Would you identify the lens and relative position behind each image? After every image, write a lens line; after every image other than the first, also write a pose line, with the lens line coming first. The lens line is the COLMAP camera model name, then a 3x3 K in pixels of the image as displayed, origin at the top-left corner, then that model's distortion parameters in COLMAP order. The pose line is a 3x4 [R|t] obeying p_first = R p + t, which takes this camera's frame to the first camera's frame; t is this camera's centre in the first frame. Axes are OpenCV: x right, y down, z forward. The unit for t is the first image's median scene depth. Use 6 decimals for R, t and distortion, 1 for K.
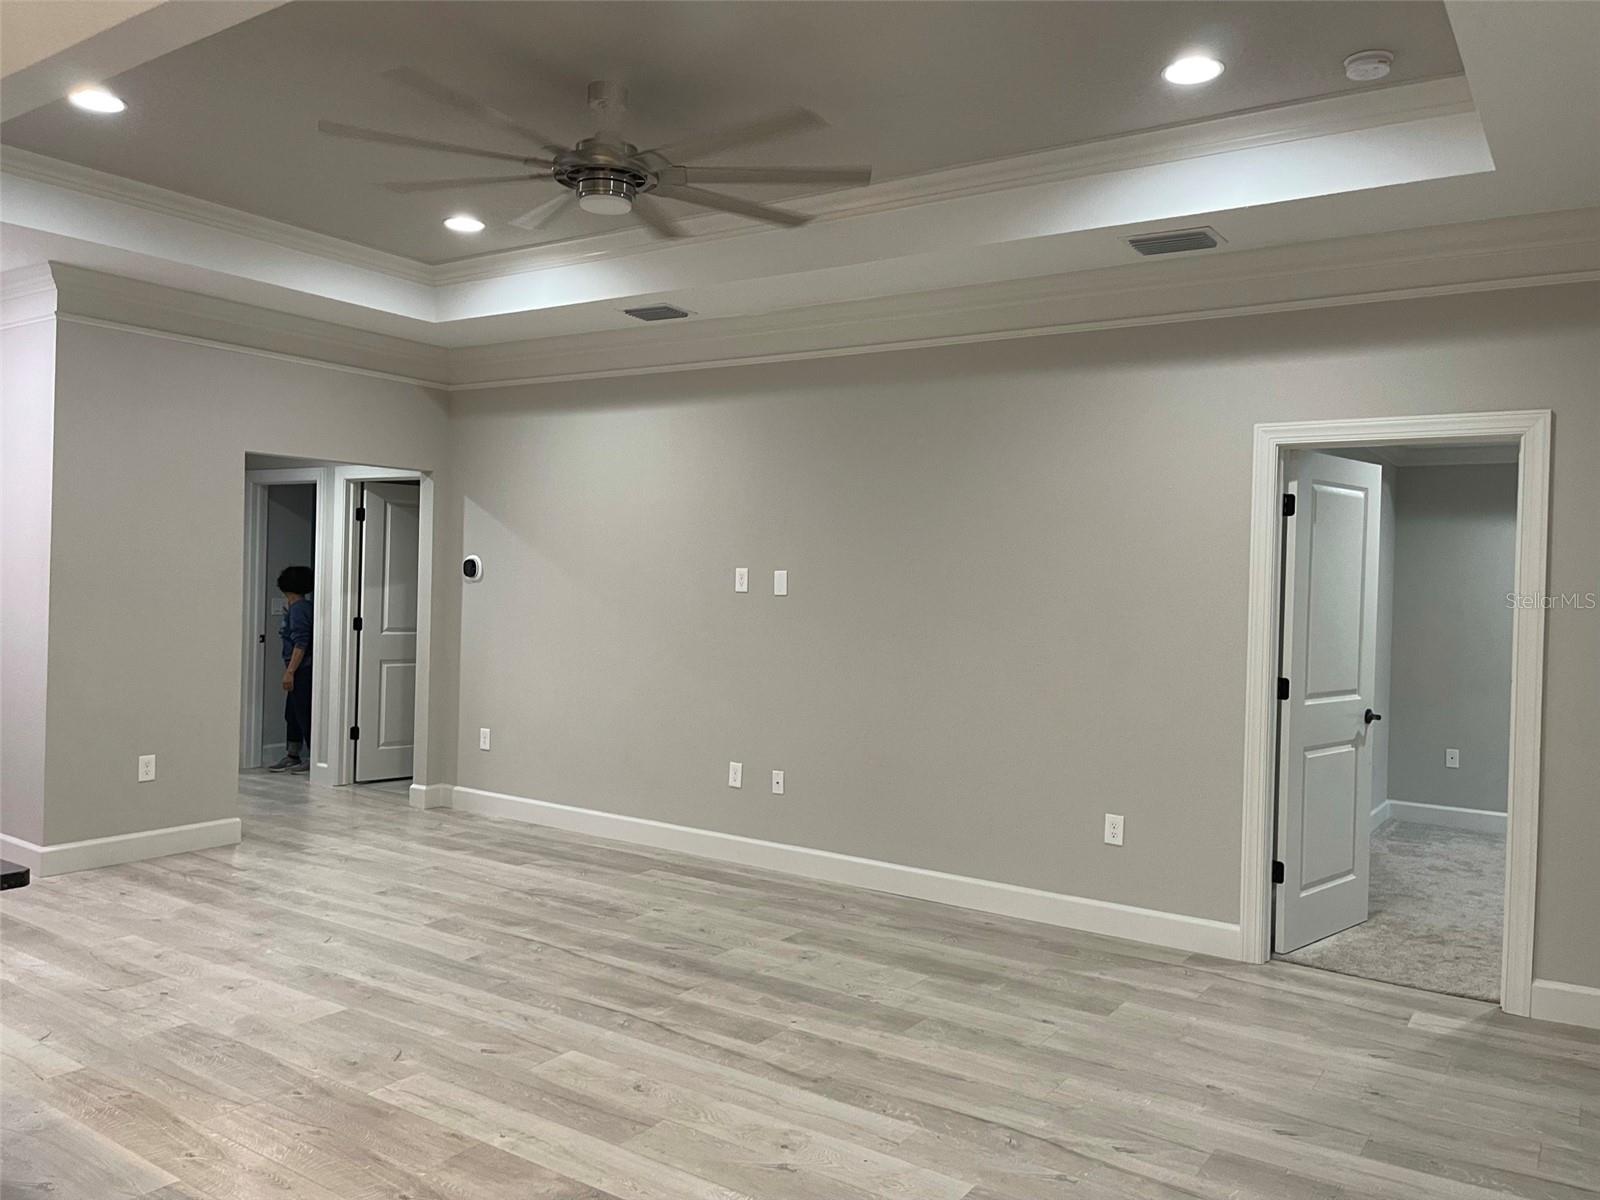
lens RADIAL K [[1202.0, 0, 798.9], [0, 1202.0, 582.4], [0, 0, 1]] dist [0.058456, -0.067150]
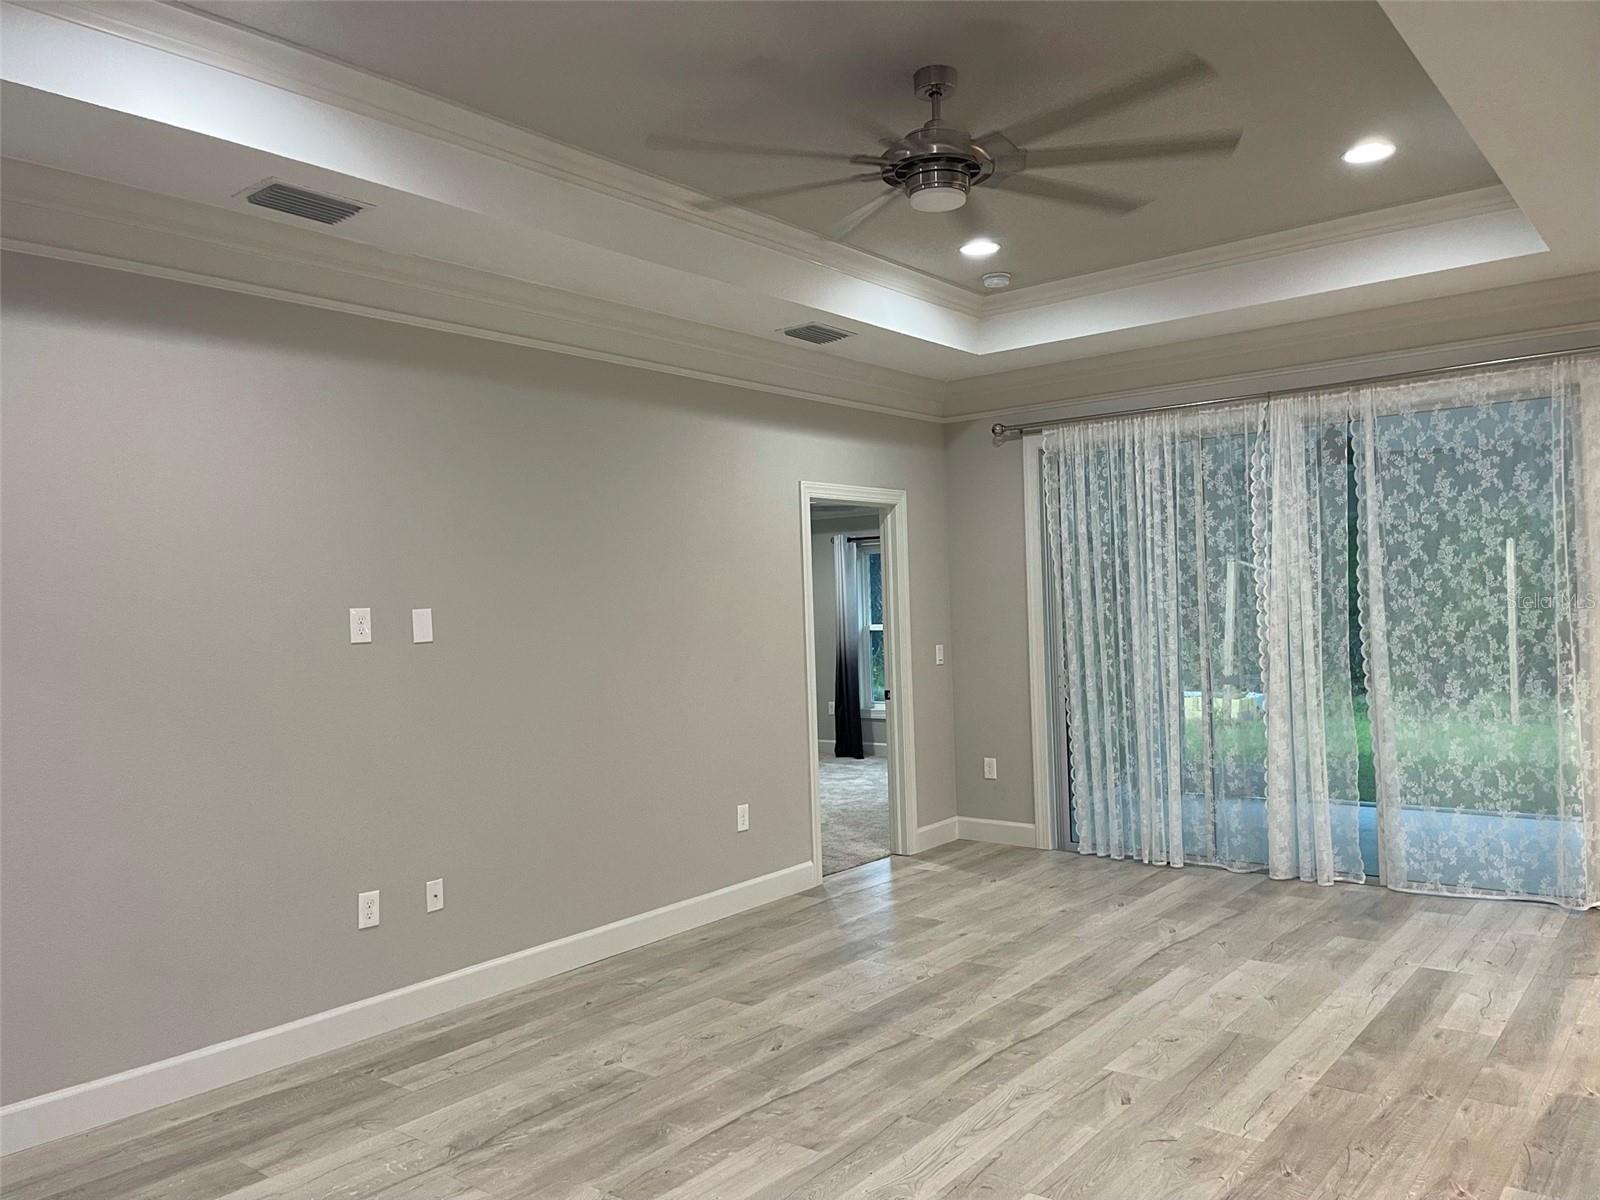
lens RADIAL K [[1215.8, 0, 801.6], [0, 1215.8, 600.9], [0, 0, 1]] dist [0.059615, -0.075764]
pose [[0.075721, -0.025907, 0.996792, -1.075664], [0.040878, 0.998903, 0.022856, -0.032618], [-0.996291, 0.039016, 0.076697, 1.023742]]
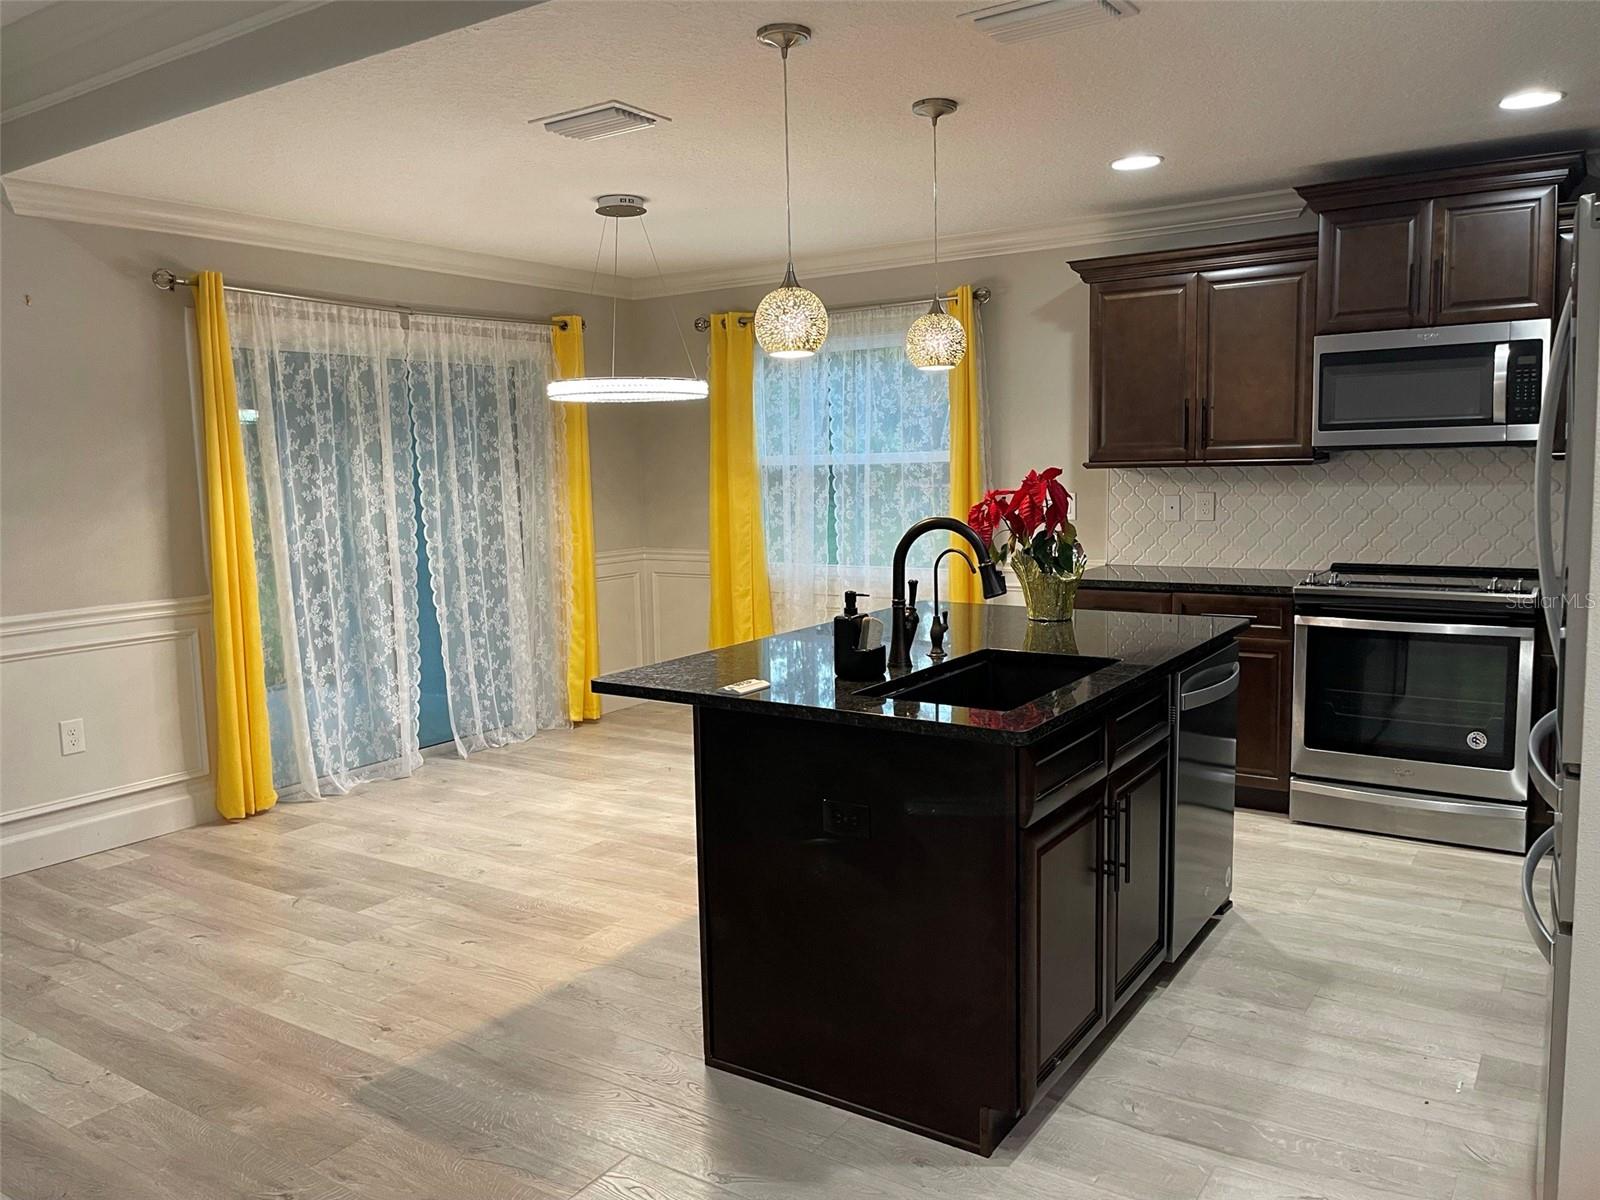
lens RADIAL K [[1215.8, 0, 801.6], [0, 1215.8, 600.9], [0, 0, 1]] dist [0.059615, -0.075764]
pose [[-0.999926, -0.001414, -0.012073, -0.443060], [-0.002824, 0.993063, 0.117548, 0.007680], [0.011823, 0.117573, -0.992994, 1.198139]]
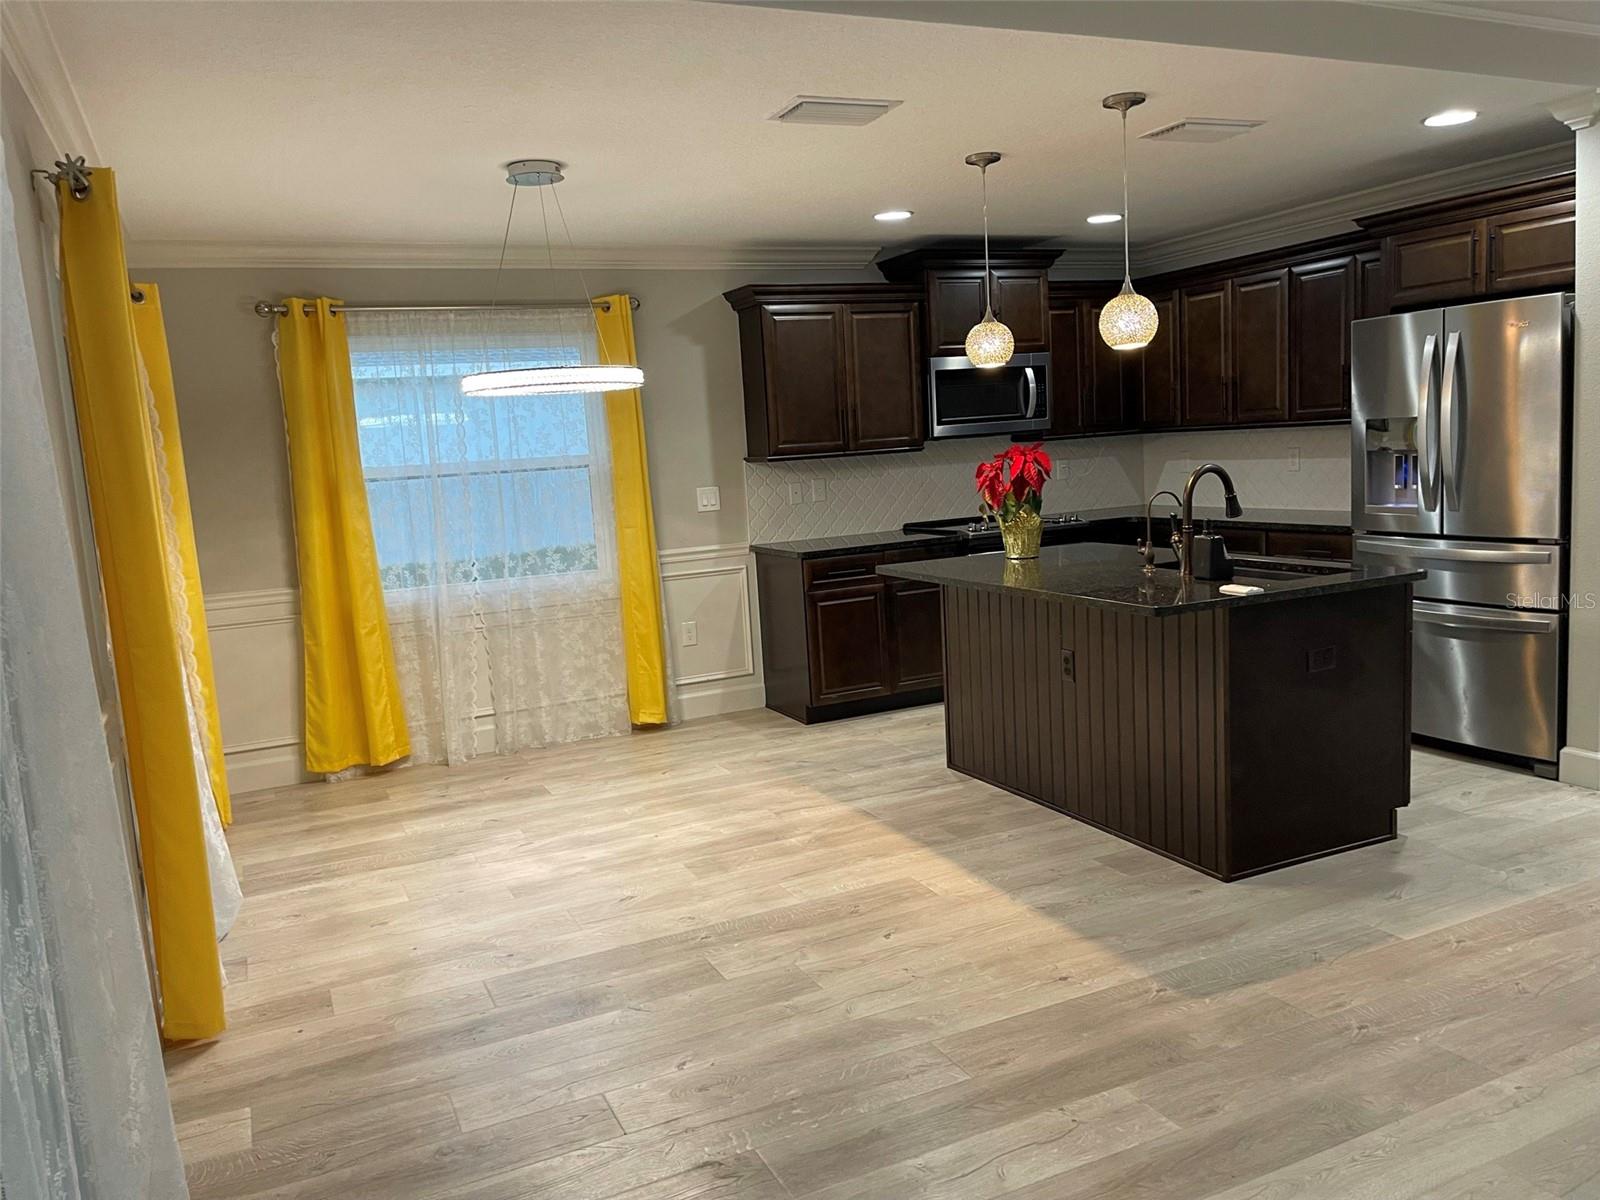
lens RADIAL K [[1215.8, 0, 801.6], [0, 1215.8, 600.9], [0, 0, 1]] dist [0.059615, -0.075764]
pose [[-0.513168, 0.121110, -0.849701, 0.476026], [0.048724, 0.992509, 0.112039, 0.022922], [0.856904, 0.016094, -0.515224, 0.754828]]
